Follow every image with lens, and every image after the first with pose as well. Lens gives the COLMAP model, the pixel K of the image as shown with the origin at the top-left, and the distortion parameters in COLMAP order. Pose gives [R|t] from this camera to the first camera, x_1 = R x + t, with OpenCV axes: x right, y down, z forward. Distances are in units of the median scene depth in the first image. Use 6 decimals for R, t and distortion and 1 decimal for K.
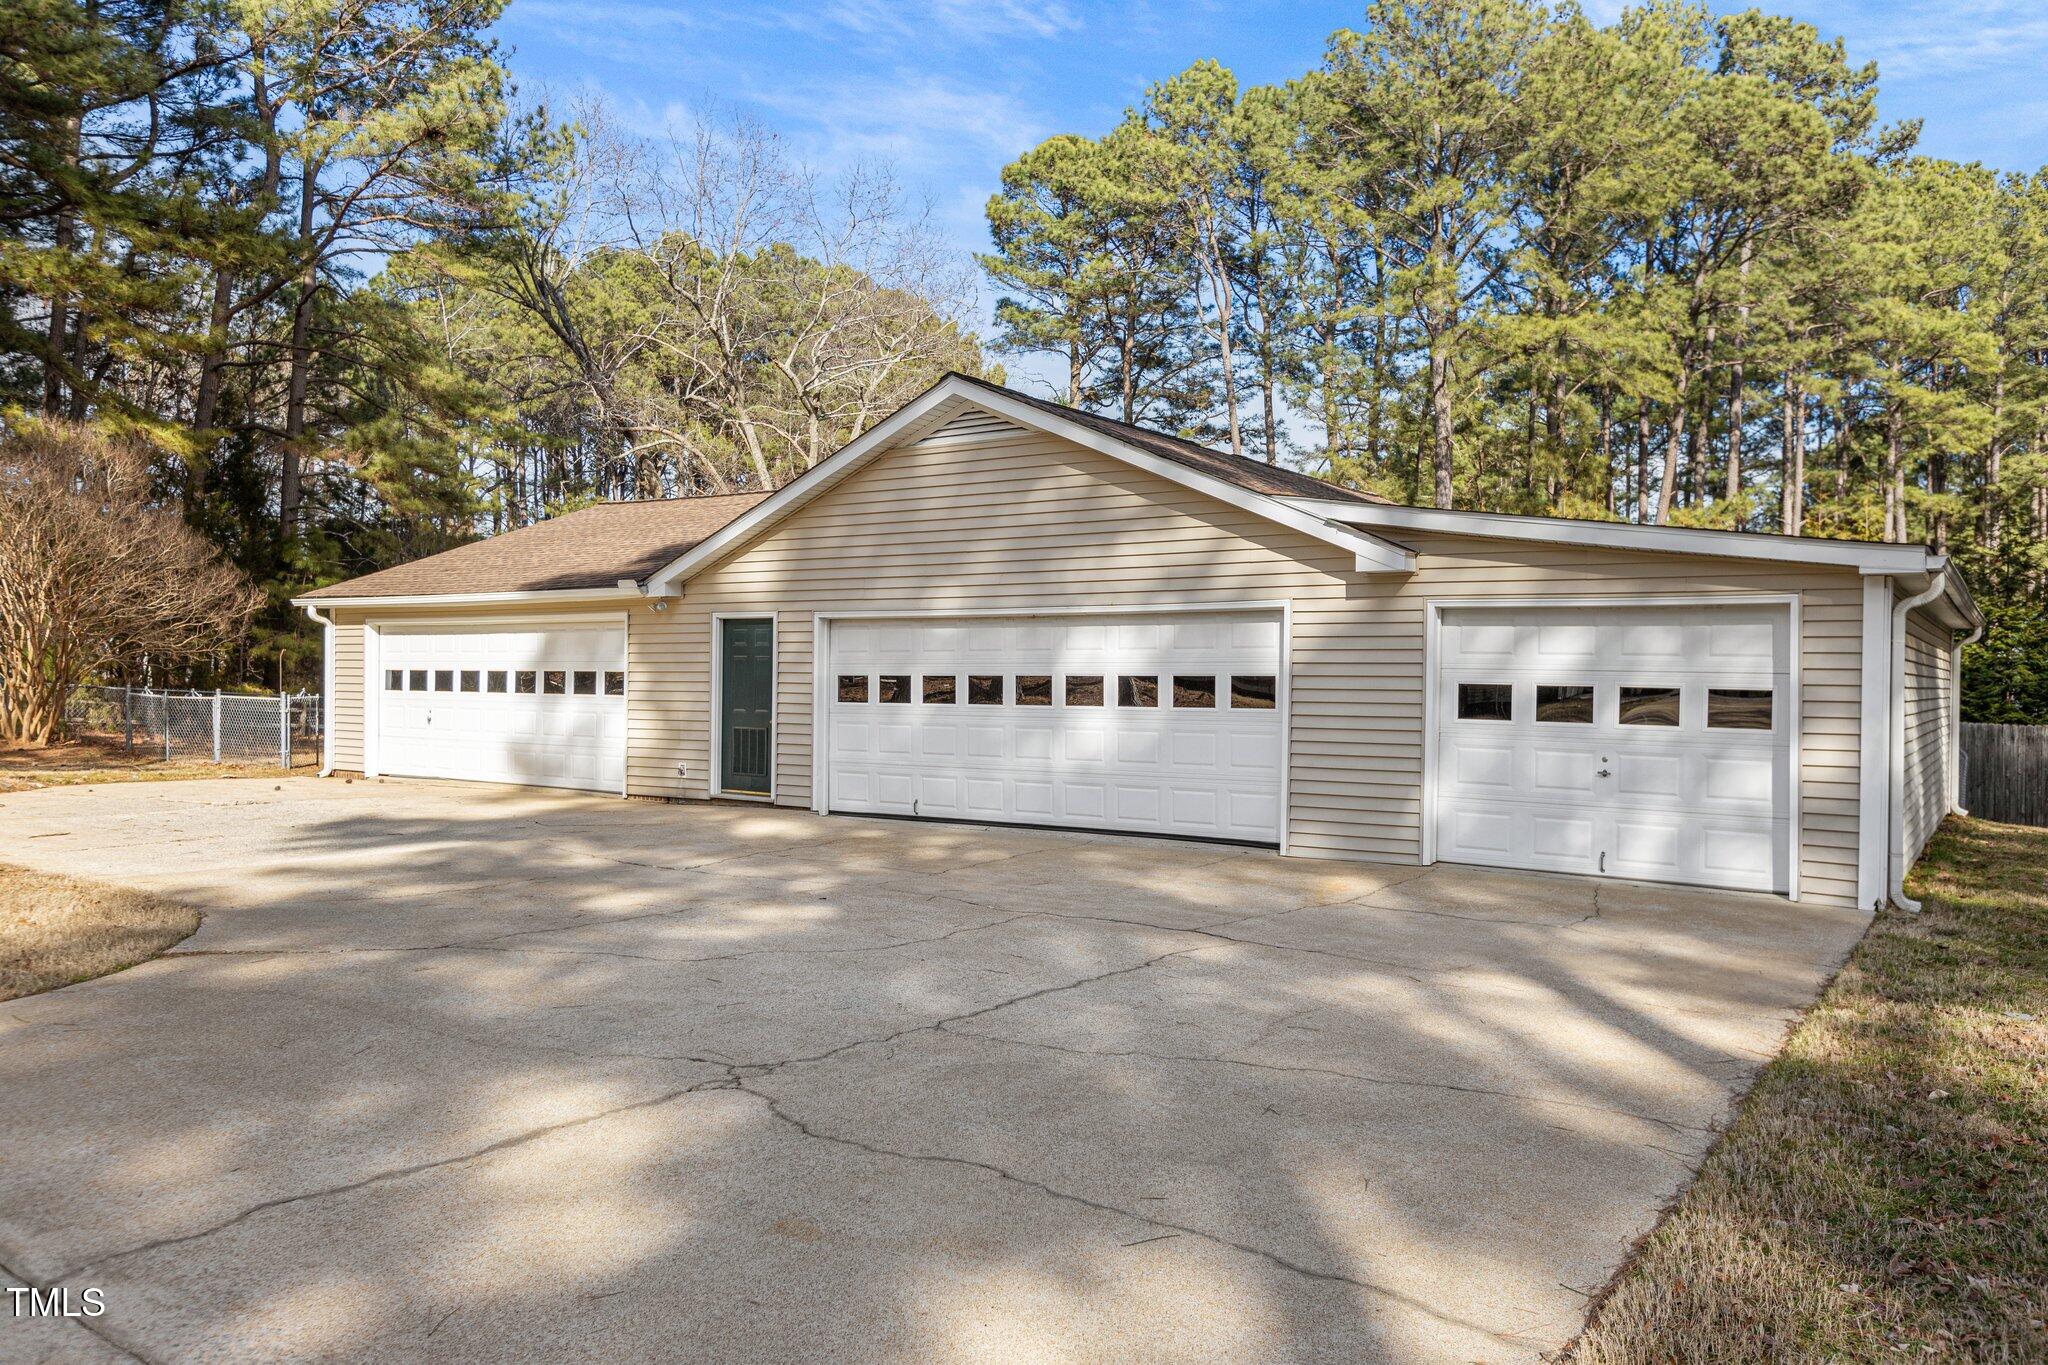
lens RADIAL K [[1468.4, 0, 972.0], [0, 1468.4, 680.5], [0, 0, 1]] dist [0.002961, -0.005610]
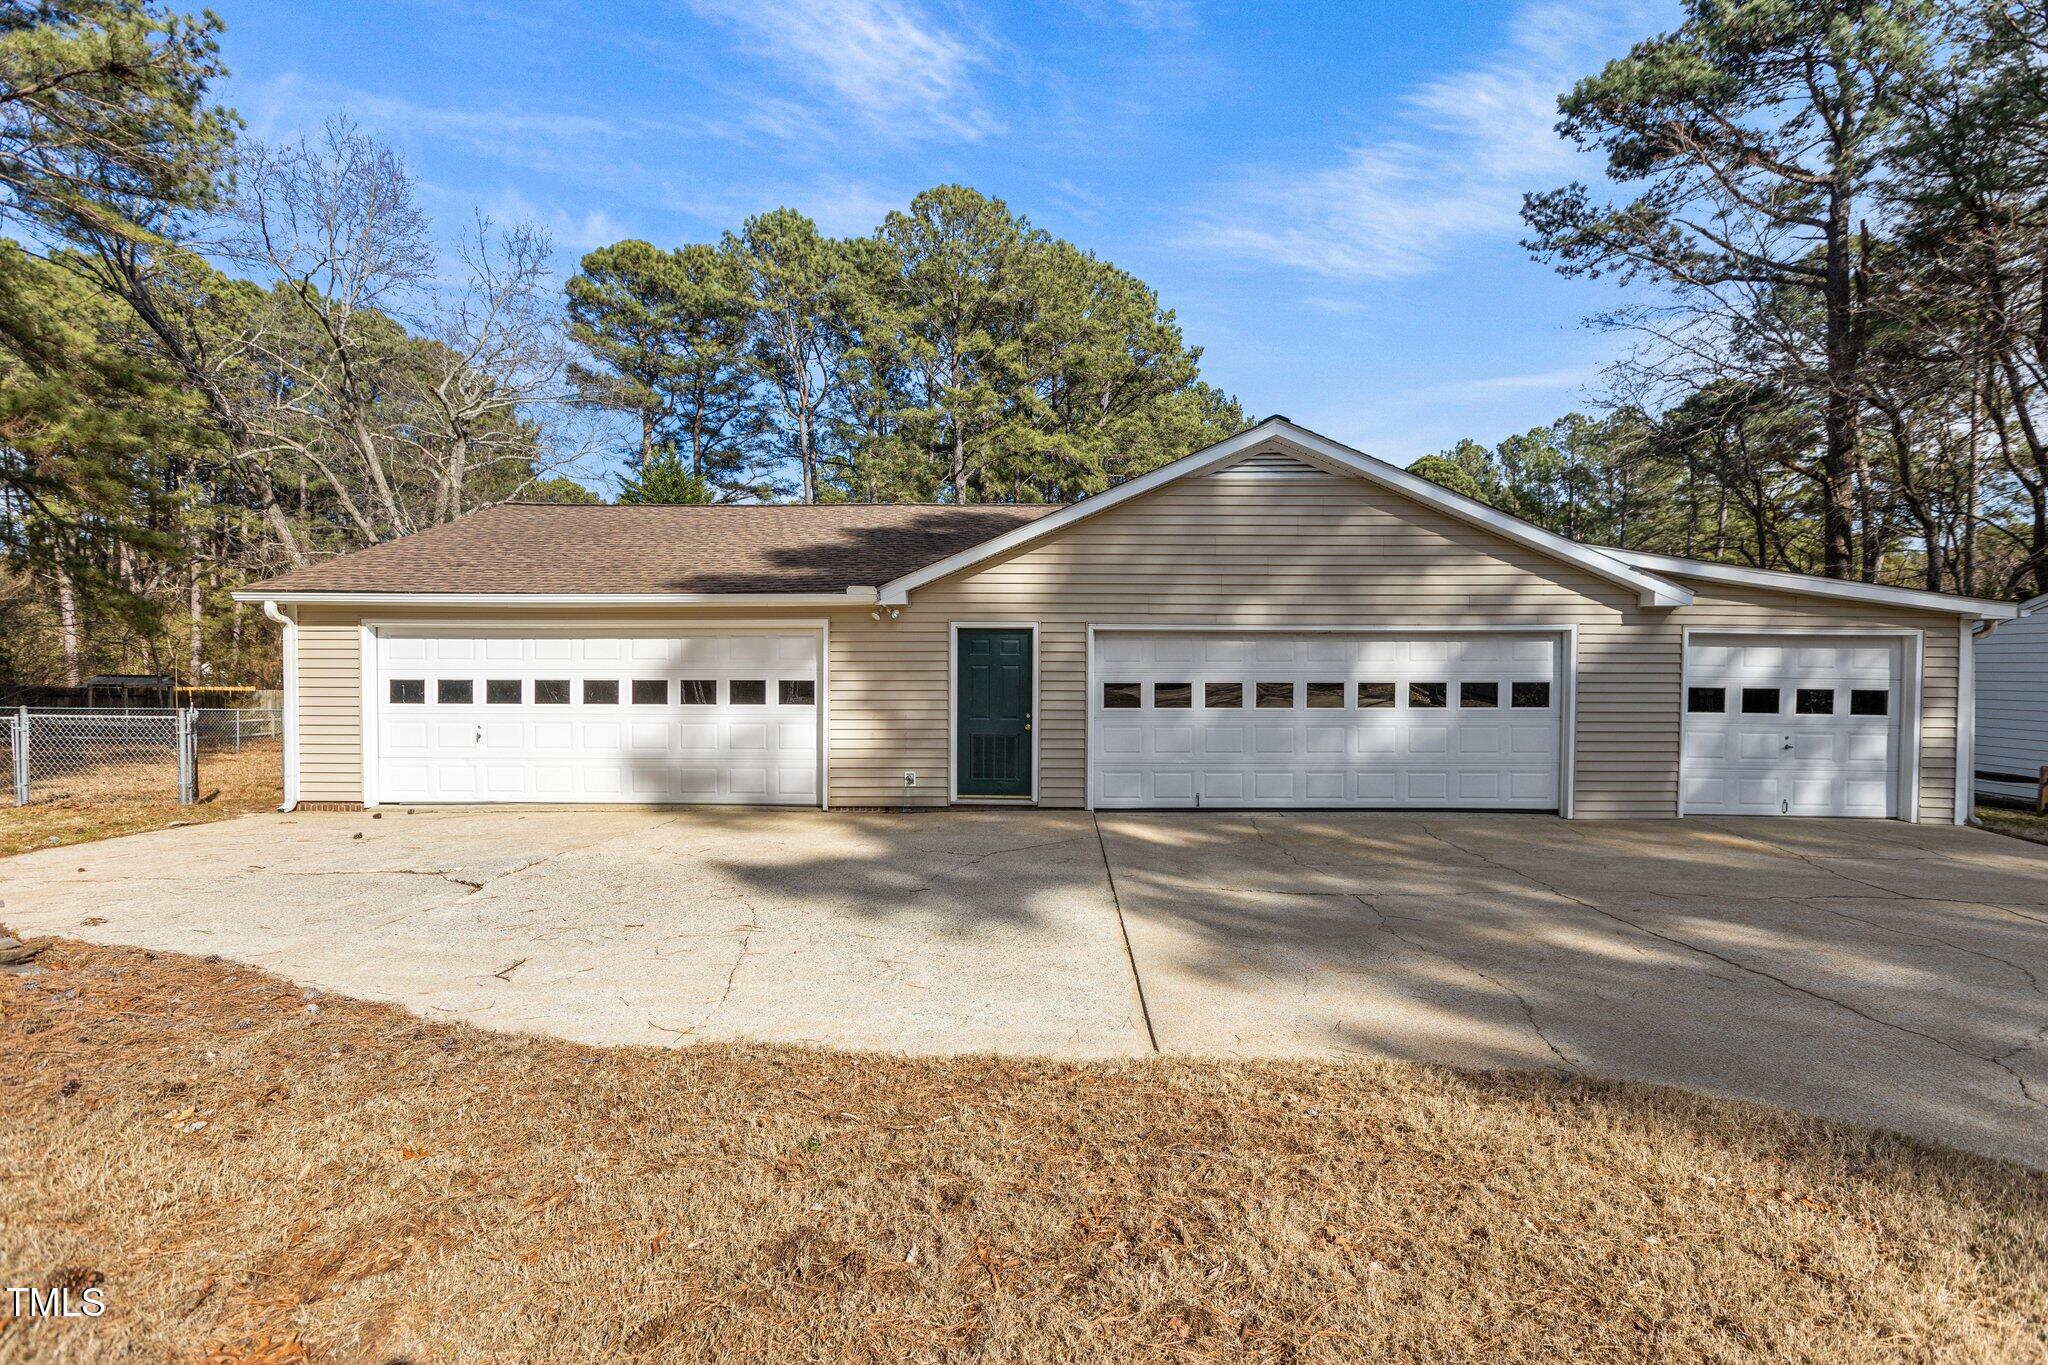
lens RADIAL K [[985.0, 0, 1043.1], [0, 985.0, 693.2], [0, 0, 1]] dist [-0.001283, -0.000618]
pose [[0.830416, -0.019661, 0.556797, -0.567852], [0.005867, 0.999630, 0.026547, -0.016748], [-0.557113, -0.018778, 0.830225, 0.450276]]
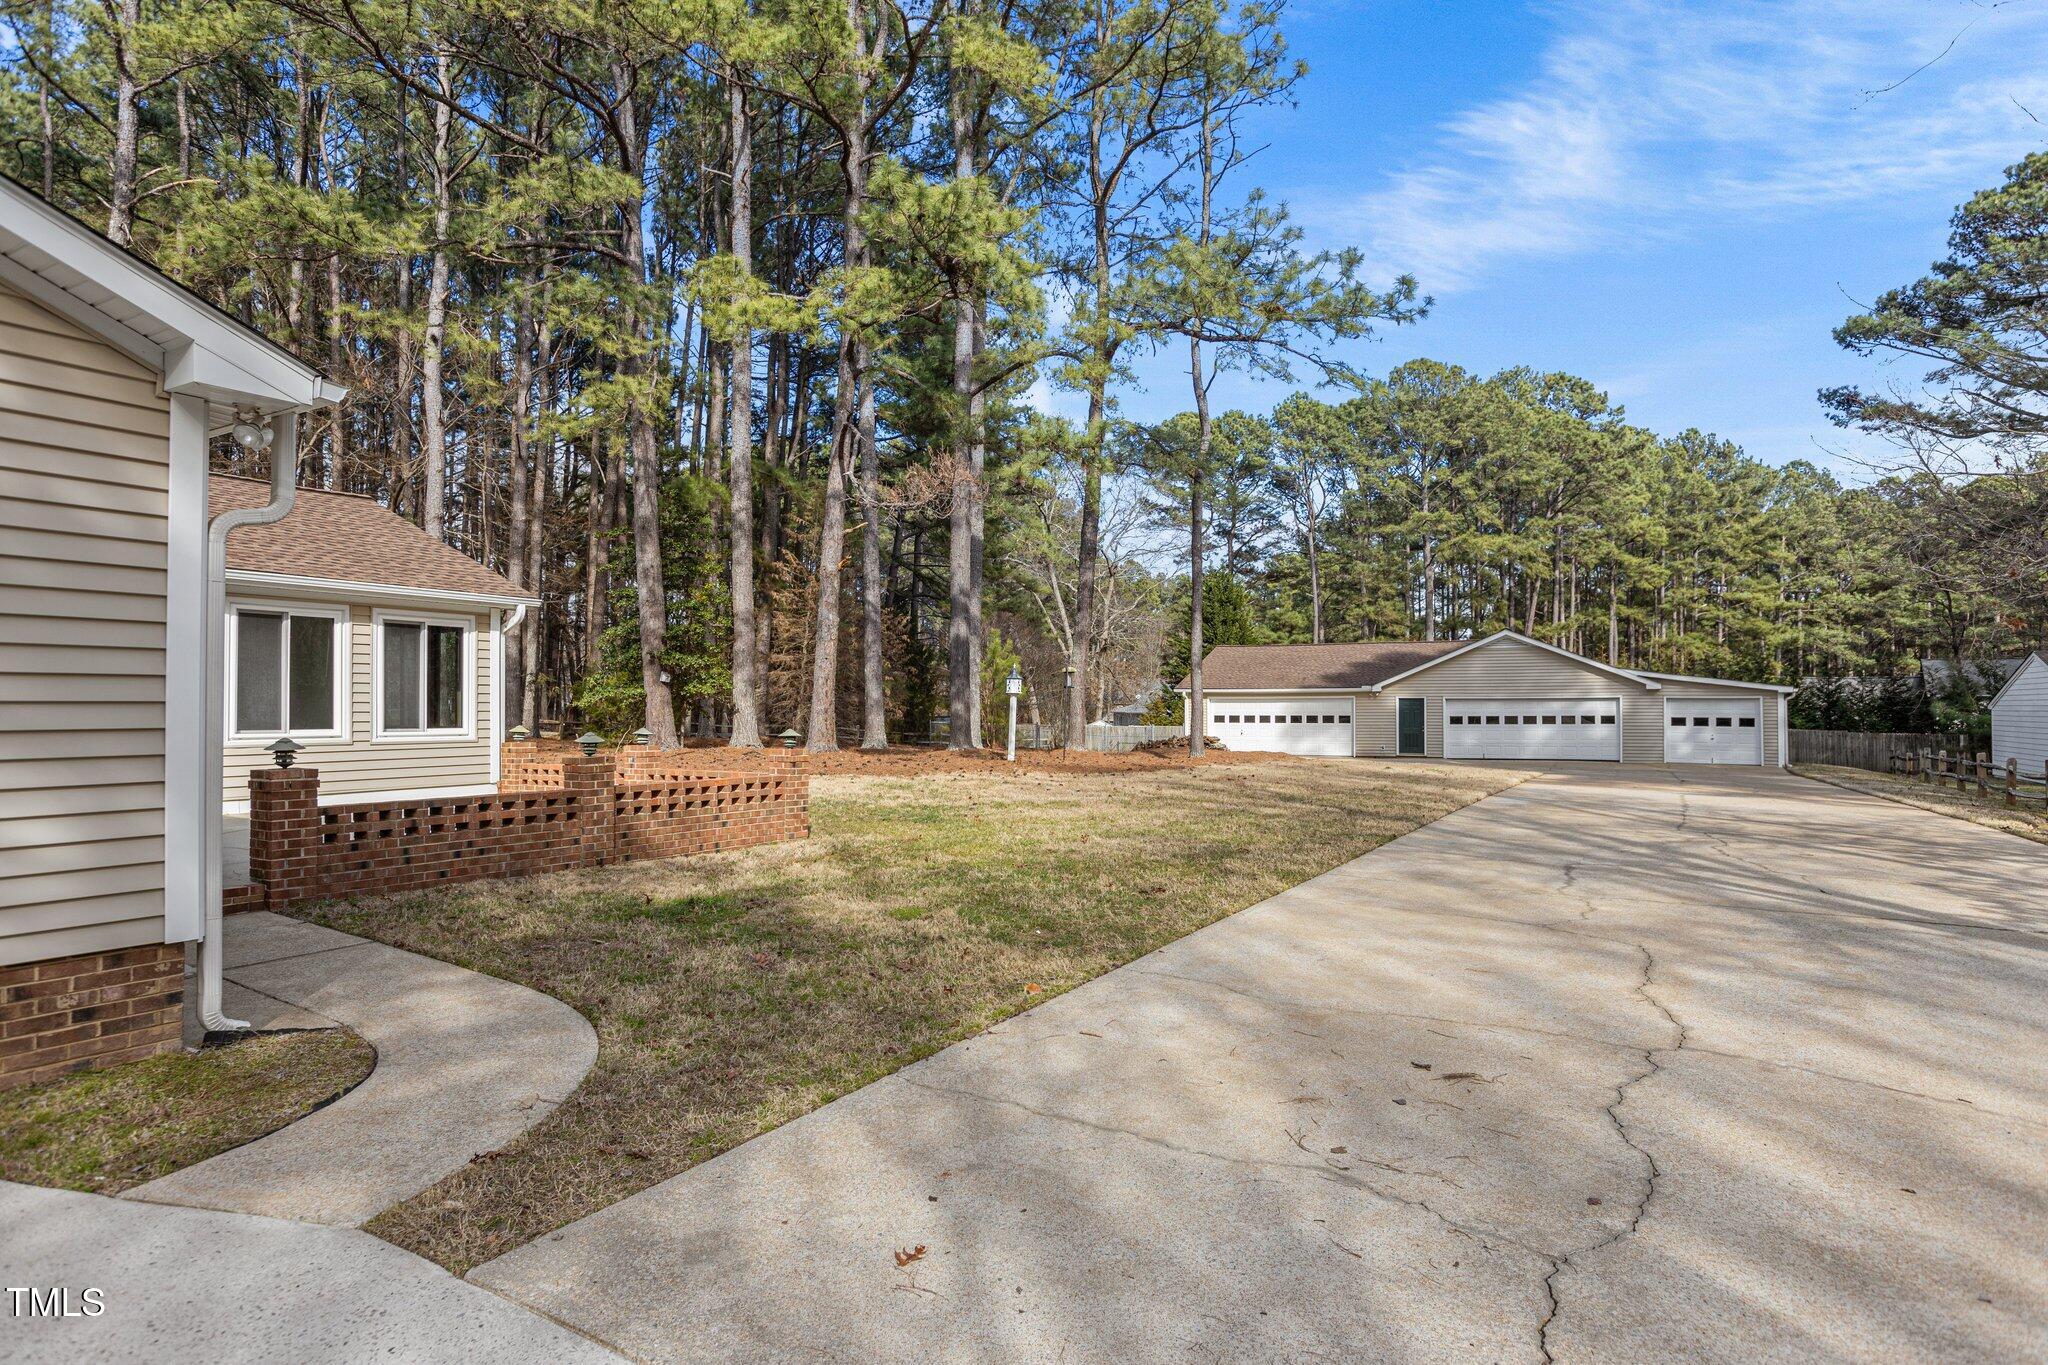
lens RADIAL K [[1089.8, 0, 1034.9], [0, 1089.8, 697.3], [0, 0, 1]] dist [-0.001961, 0.000117]
pose [[0.991001, -0.009521, 0.133515, -1.402955], [0.011210, 0.999866, -0.011903, -0.028494], [-0.133384, 0.013293, 0.990975, -1.337954]]
